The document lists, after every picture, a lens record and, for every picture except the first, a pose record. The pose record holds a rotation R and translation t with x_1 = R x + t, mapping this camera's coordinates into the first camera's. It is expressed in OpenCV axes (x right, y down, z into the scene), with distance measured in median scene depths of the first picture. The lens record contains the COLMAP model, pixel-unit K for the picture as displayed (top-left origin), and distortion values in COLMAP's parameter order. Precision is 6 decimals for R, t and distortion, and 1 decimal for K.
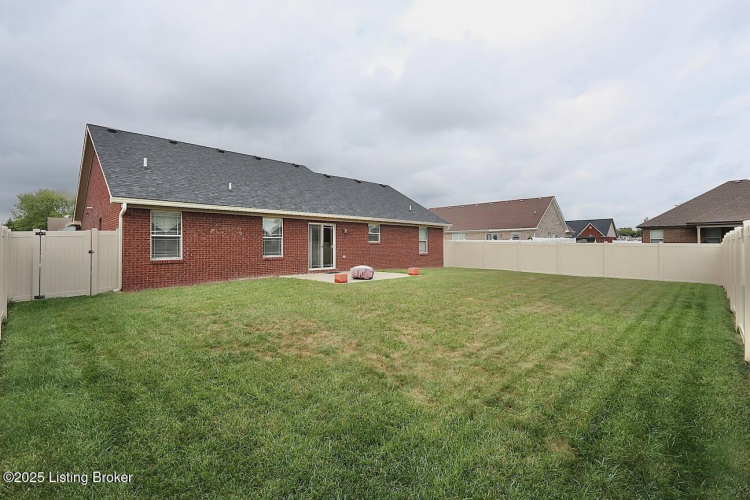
lens RADIAL K [[344.7, 0, 372.1], [0, 344.7, 240.3], [0, 0, 1]] dist [-0.010376, 0.000134]
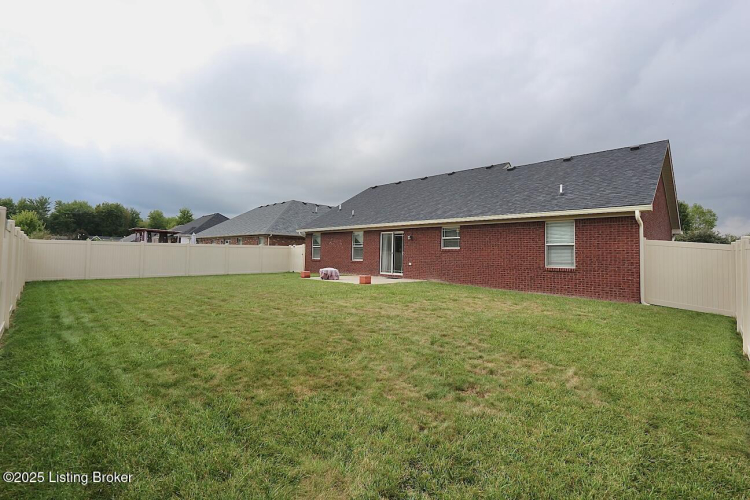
lens RADIAL K [[362.0, 0, 371.0], [0, 362.0, 240.9], [0, 0, 1]] dist [-0.011609, 0.000246]
pose [[-0.042302, -0.031321, -0.998614, 0.998703], [0.004126, 0.999495, -0.031523, 0.015330], [0.999096, -0.005453, -0.042151, 0.975075]]
